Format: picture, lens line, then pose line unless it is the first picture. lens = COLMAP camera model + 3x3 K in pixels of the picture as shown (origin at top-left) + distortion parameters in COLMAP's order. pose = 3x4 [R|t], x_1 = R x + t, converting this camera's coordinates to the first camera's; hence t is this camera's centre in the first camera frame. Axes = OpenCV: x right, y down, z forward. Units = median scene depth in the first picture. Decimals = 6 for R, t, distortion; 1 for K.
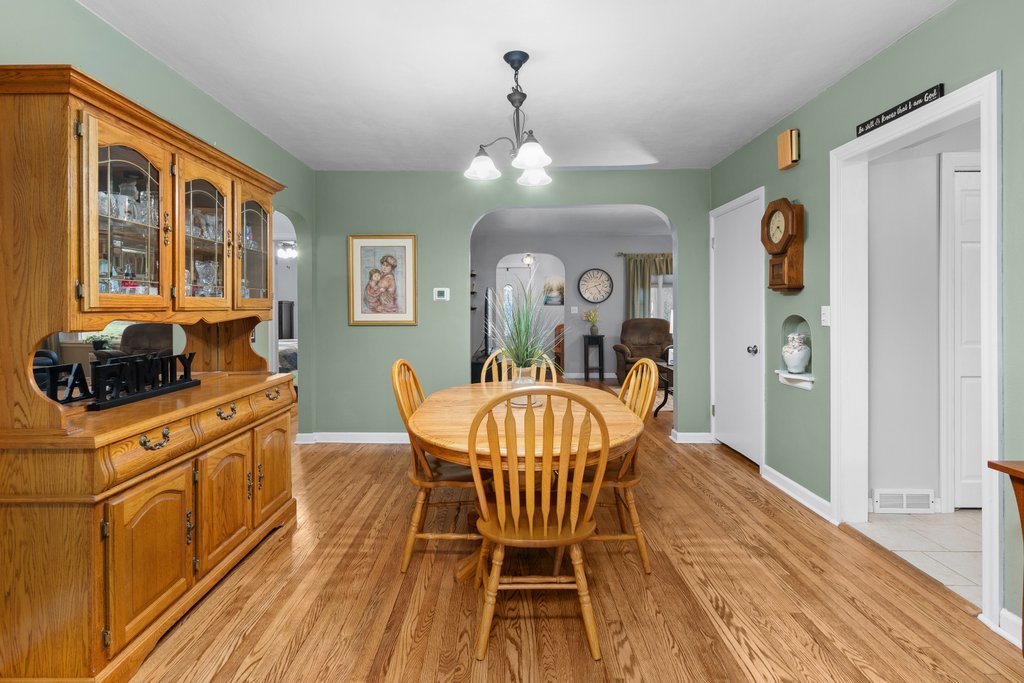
lens RADIAL K [[491.4, 0, 492.5], [0, 491.4, 308.7], [0, 0, 1]] dist [-0.009447, -0.000573]
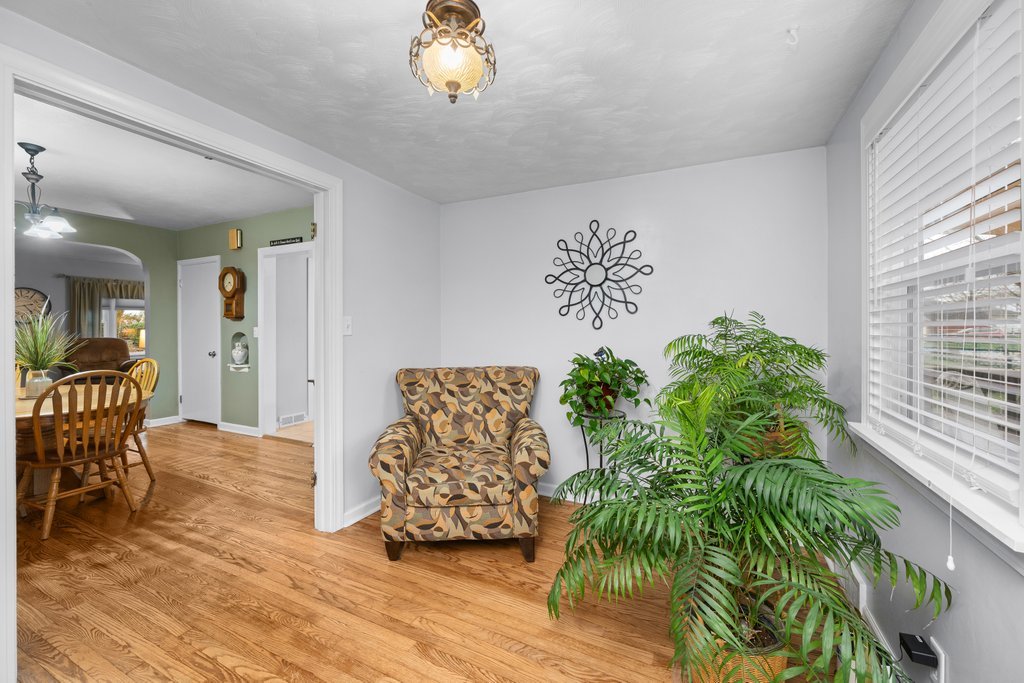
lens RADIAL K [[411.7, 0, 516.8], [0, 411.7, 329.1], [0, 0, 1]] dist [0.000691, 0.000117]
pose [[0.408740, -0.001367, 0.912650, -0.342478], [0.001318, 0.999999, 0.000908, 0.001062], [-0.912650, 0.000831, 0.408741, -0.543279]]
